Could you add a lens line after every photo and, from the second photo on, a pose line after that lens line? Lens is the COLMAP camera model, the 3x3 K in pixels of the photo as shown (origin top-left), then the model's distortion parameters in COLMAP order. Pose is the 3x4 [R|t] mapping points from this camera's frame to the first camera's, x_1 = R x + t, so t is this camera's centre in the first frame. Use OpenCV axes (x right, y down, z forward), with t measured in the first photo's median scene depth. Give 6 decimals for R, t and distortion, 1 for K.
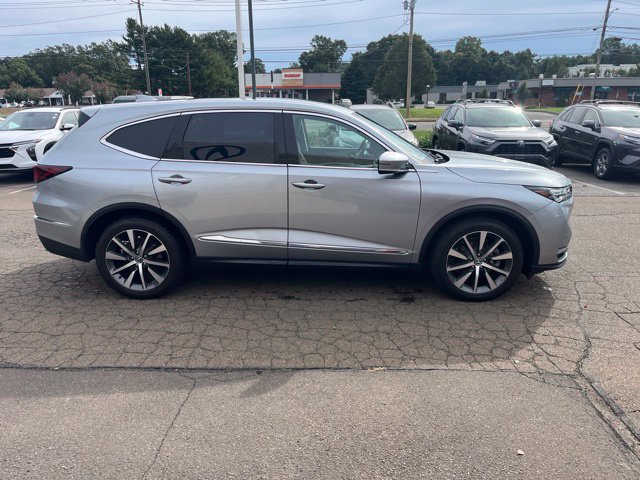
lens RADIAL K [[482.4, 0, 318.6], [0, 482.4, 241.6], [0, 0, 1]] dist [0.074917, -0.094067]
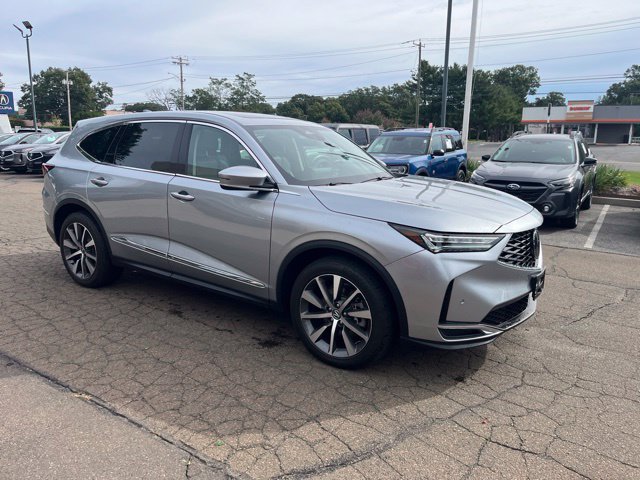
lens RADIAL K [[482.4, 0, 322.6], [0, 482.4, 233.5], [0, 0, 1]] dist [0.074917, -0.094067]
pose [[0.847382, 0.124148, -0.516266, 0.679674], [-0.166618, 0.985344, -0.036533, -0.052513], [0.504164, 0.116977, 0.855649, 0.311042]]
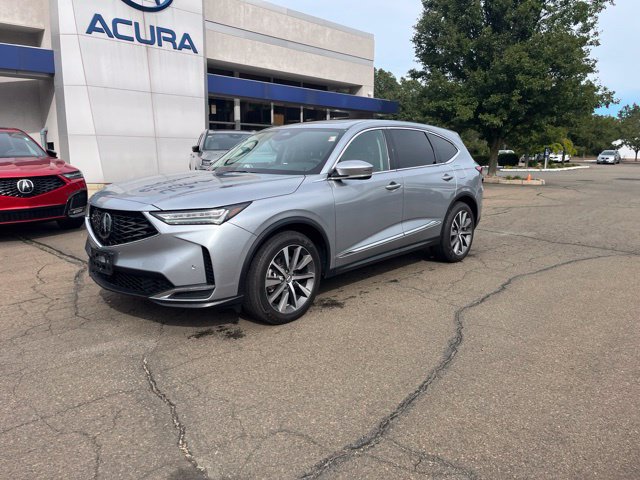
lens RADIAL K [[482.4, 0, 319.8], [0, 482.4, 232.5], [0, 0, 1]] dist [0.074917, -0.094067]
pose [[-0.654479, 0.130618, -0.744712, 0.970996], [-0.207000, 0.916376, 0.342646, -0.493761], [0.727192, 0.378410, -0.572711, 1.962300]]
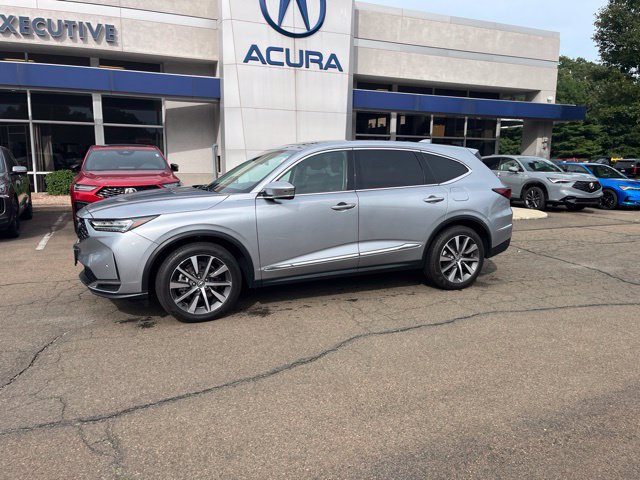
lens RADIAL K [[482.4, 0, 319.1], [0, 482.4, 241.6], [0, 0, 1]] dist [0.074917, -0.094067]
pose [[-0.906282, 0.070956, -0.416675, 0.535692], [-0.118078, 0.904058, 0.410775, -0.632812], [0.405846, 0.421479, -0.810953, 2.346748]]
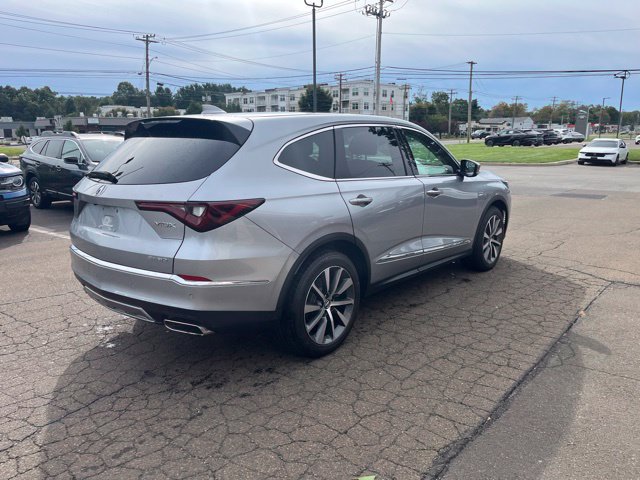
lens RADIAL K [[482.4, 0, 318.8], [0, 482.4, 242.8], [0, 0, 1]] dist [0.074917, -0.094067]
pose [[0.628900, -0.163833, 0.760028, -0.975325], [0.218022, 0.975487, 0.029871, -0.090413], [-0.746292, 0.146916, 0.649203, 0.474993]]
